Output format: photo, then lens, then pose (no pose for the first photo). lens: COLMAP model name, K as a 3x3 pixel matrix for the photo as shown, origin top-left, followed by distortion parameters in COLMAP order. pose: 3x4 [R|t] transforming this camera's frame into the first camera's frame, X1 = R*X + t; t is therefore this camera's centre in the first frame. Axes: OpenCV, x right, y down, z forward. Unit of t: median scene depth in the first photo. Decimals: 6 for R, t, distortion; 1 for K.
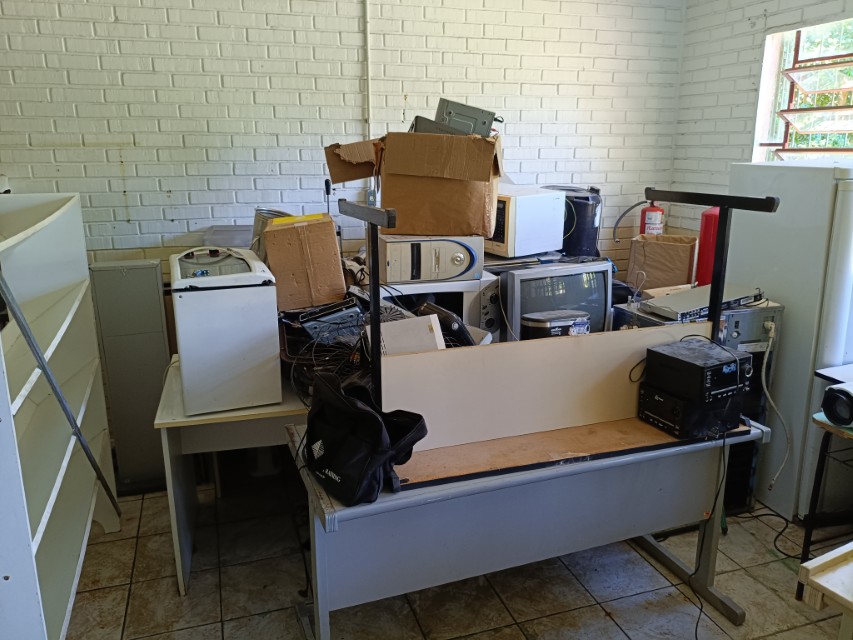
lens RADIAL K [[657.5, 0, 426.5], [0, 657.5, 320.0], [0, 0, 1]] dist [0.002656, -0.015559]
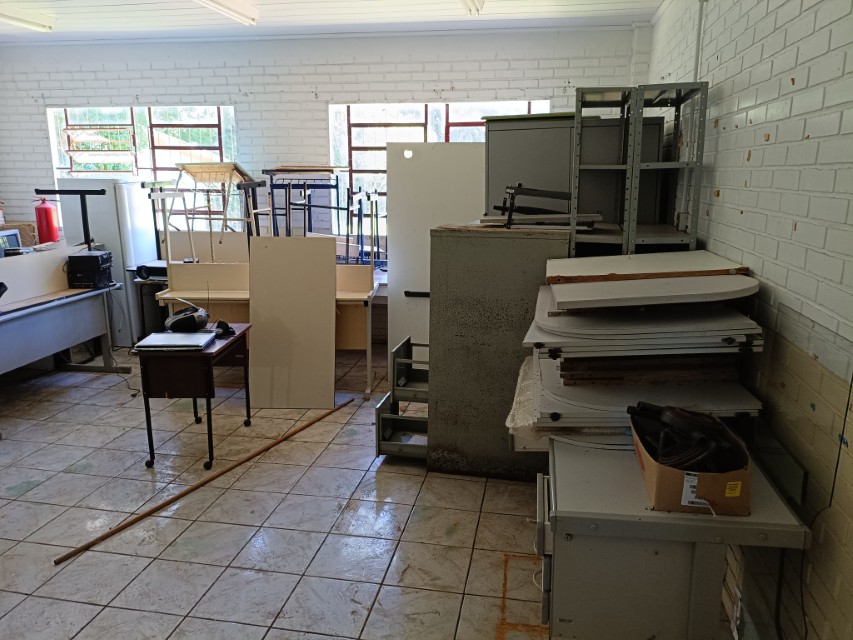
lens RADIAL K [[657.6, 0, 424.3], [0, 657.6, 324.9], [0, 0, 1]] dist [0.055539, -0.096262]
pose [[0.470134, -0.188871, 0.862150, -0.691185], [0.213391, 0.972178, 0.096612, 0.196575], [-0.856410, 0.138554, 0.497357, -0.731734]]
